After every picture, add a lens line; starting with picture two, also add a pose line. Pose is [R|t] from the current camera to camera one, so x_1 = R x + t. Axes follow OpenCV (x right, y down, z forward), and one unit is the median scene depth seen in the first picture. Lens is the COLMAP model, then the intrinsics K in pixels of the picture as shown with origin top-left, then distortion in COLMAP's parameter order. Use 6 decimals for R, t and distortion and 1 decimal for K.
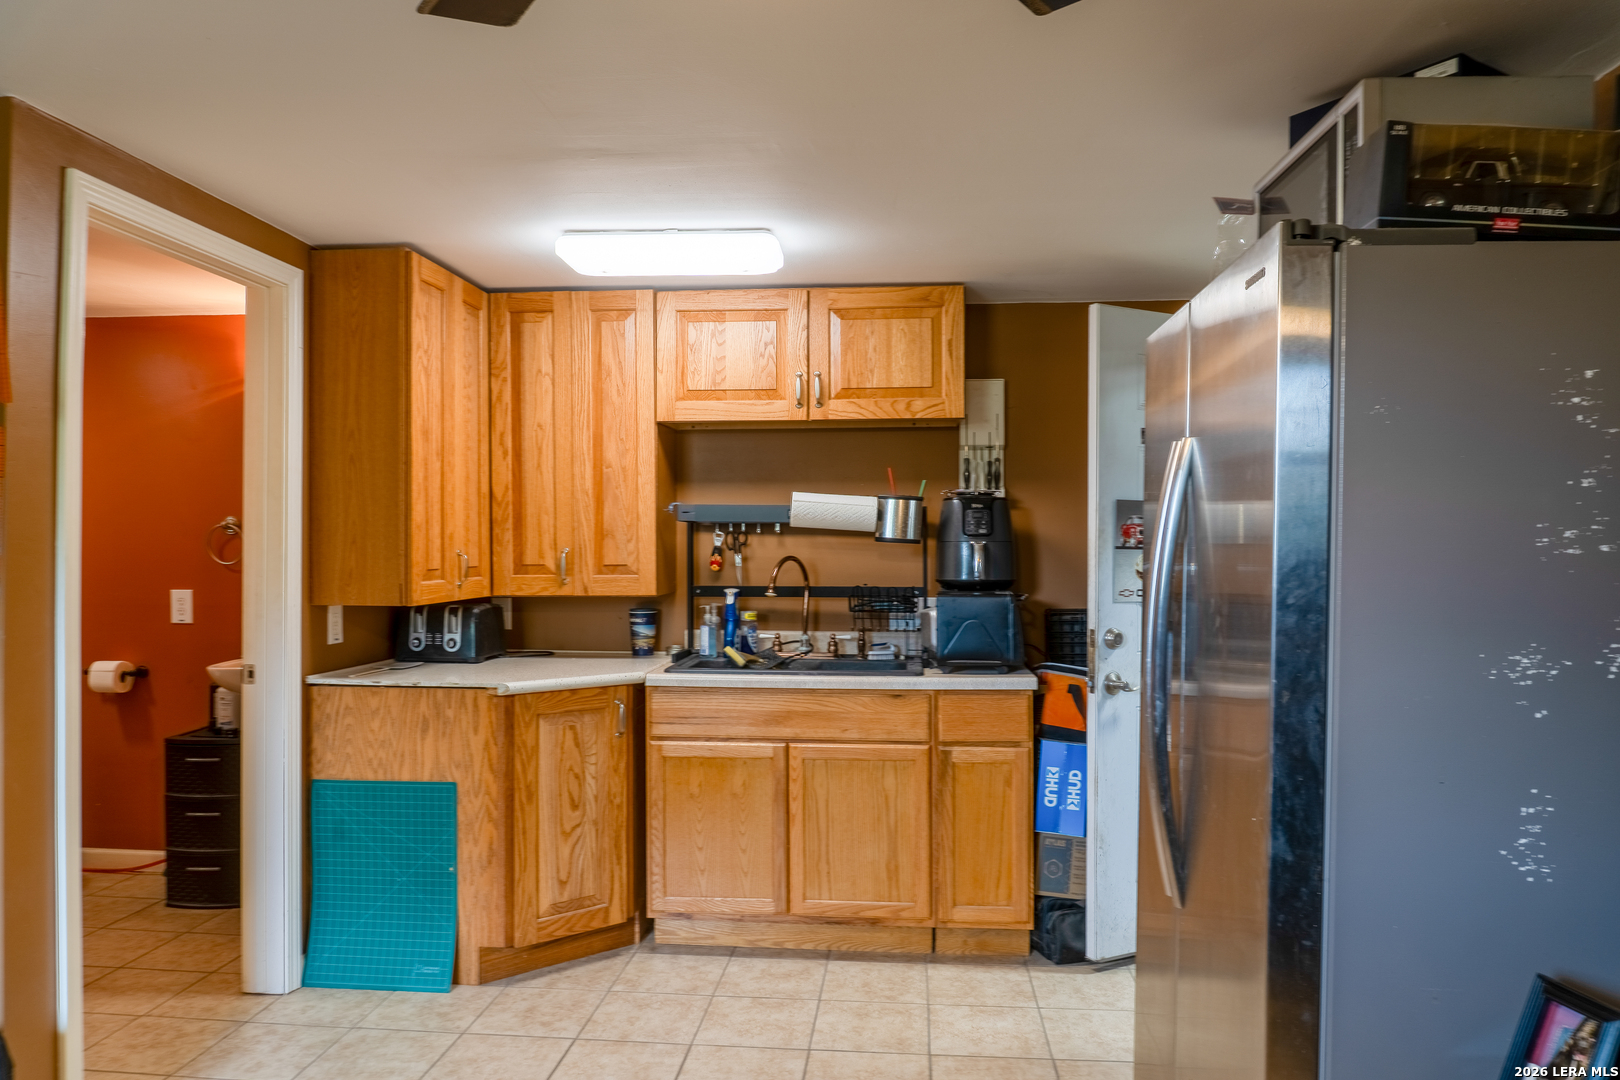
lens RADIAL K [[1086.3, 0, 805.6], [0, 1086.3, 547.6], [0, 0, 1]] dist [-0.013779, -0.004458]
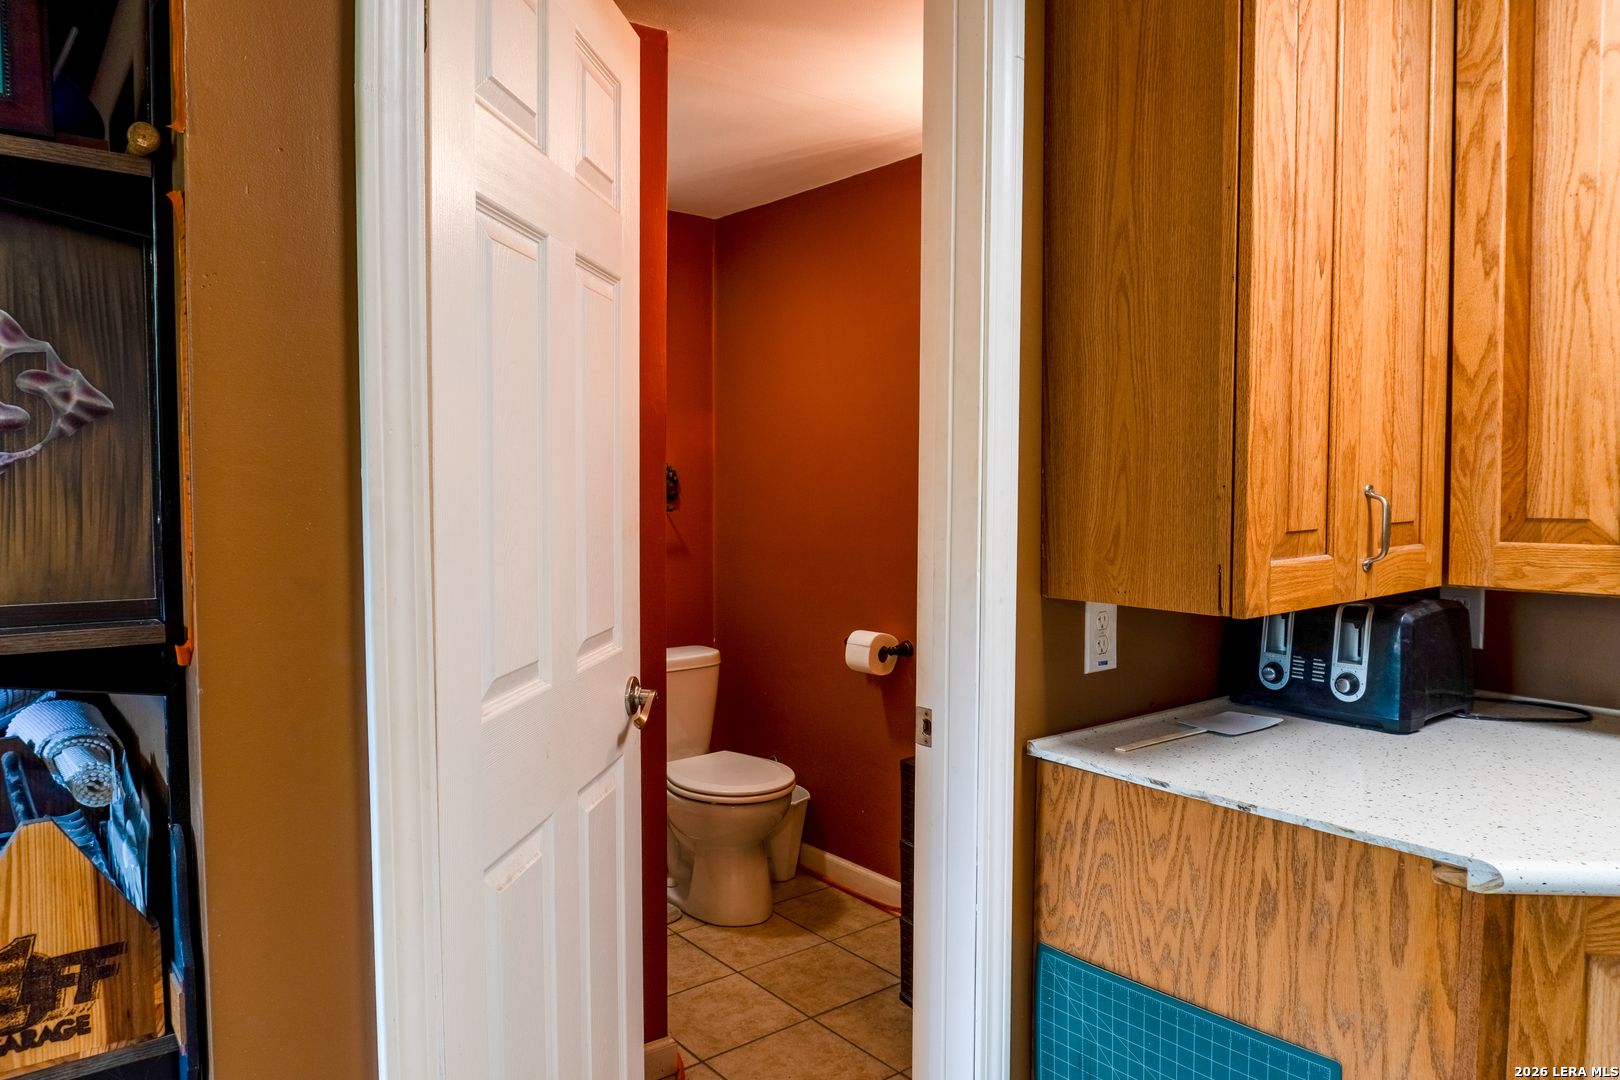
lens RADIAL K [[1079.7, 0, 811.2], [0, 1079.7, 548.4], [0, 0, 1]] dist [-0.009827, -0.008030]
pose [[0.699881, 0.042604, -0.712988, -0.173433], [0.002633, 0.998059, 0.062222, 0.000106], [0.714254, -0.045426, 0.698410, 0.557131]]
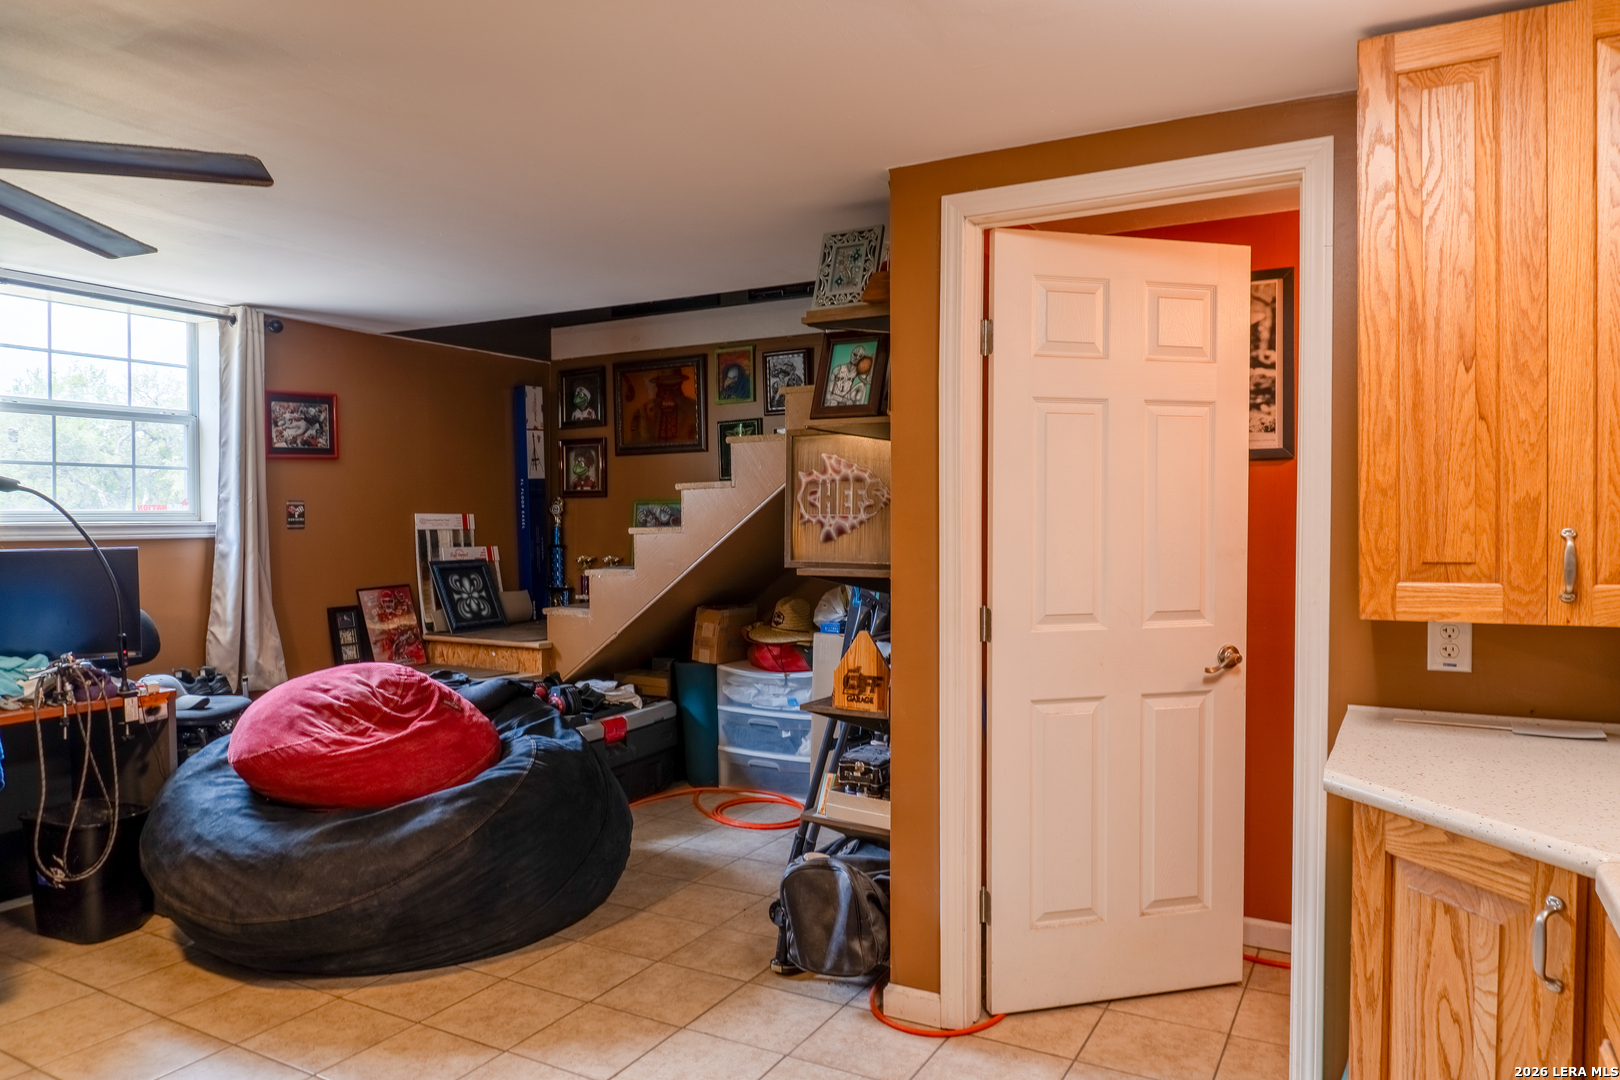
lens RADIAL K [[1081.3, 0, 810.0], [0, 1081.3, 540.0], [0, 0, 1]] dist [-0.030988, -0.001804]
pose [[-0.397522, 0.022455, -0.917318, 0.306064], [0.006426, 0.999744, 0.021688, -0.006163], [0.917570, 0.002727, -0.397565, 0.906274]]
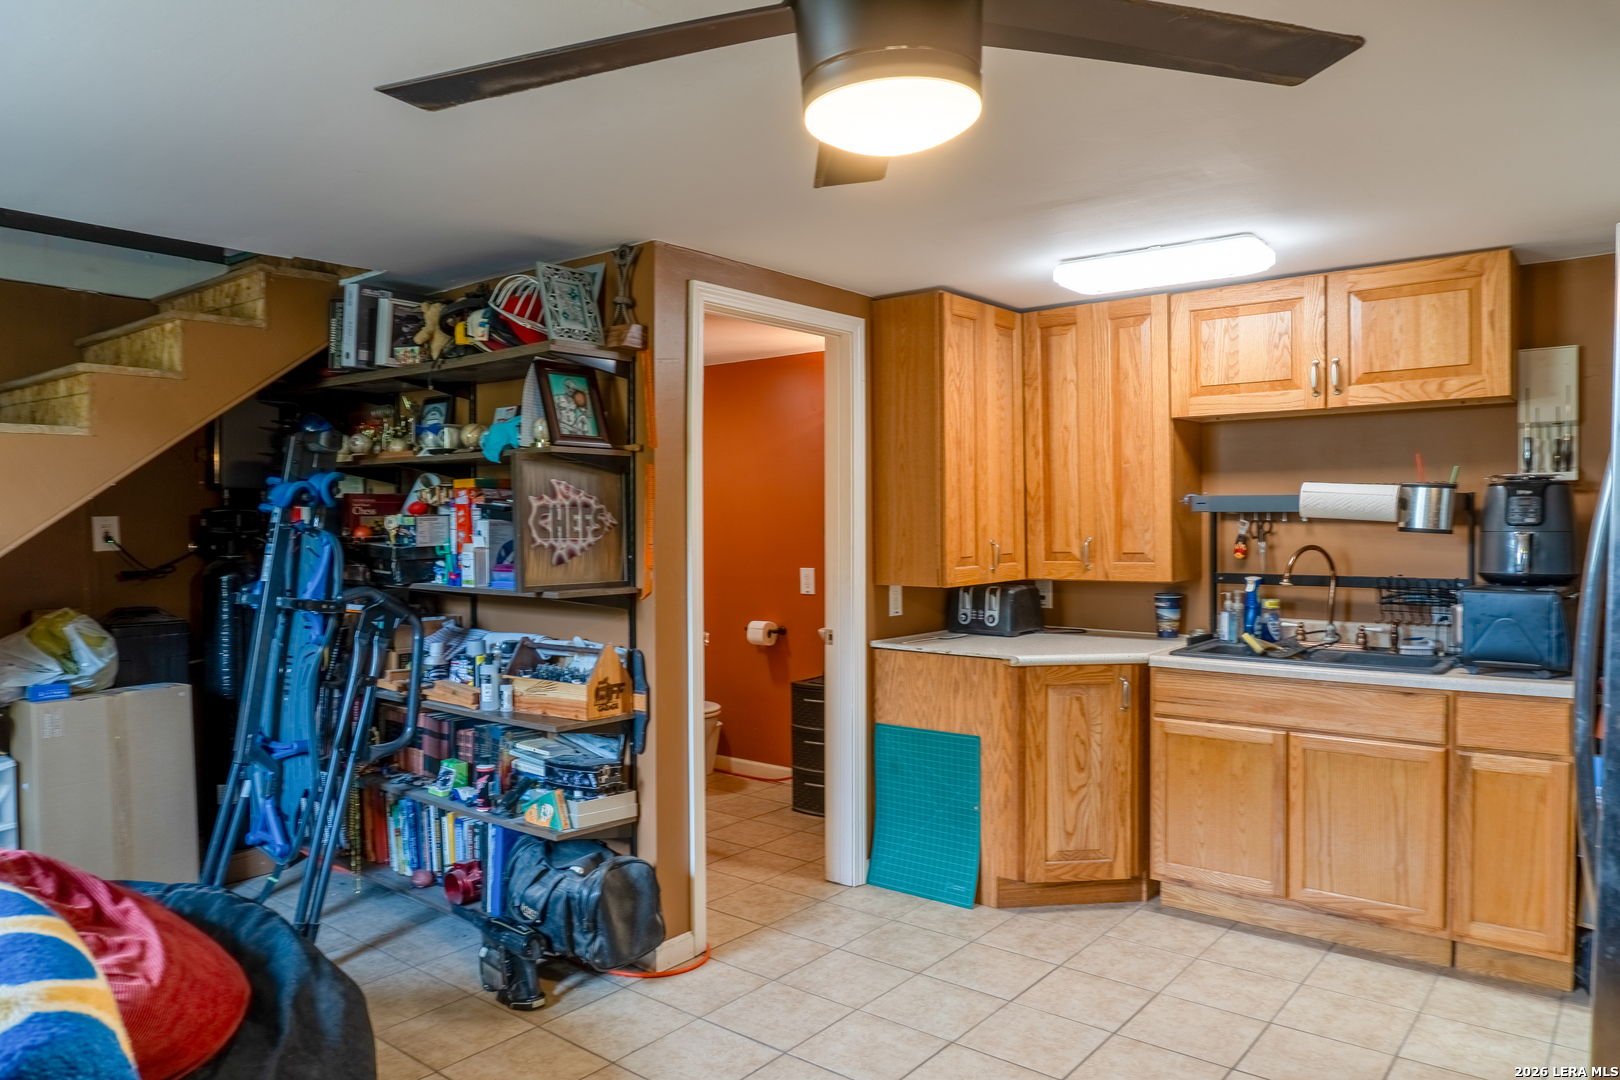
lens RADIAL K [[1086.3, 0, 805.6], [0, 1086.3, 547.6], [0, 0, 1]] dist [-0.013779, -0.004458]
pose [[0.831939, 0.006527, -0.554828, 0.168896], [0.008730, 0.999653, 0.024851, -0.021093], [0.554798, -0.025518, 0.831594, -0.088186]]
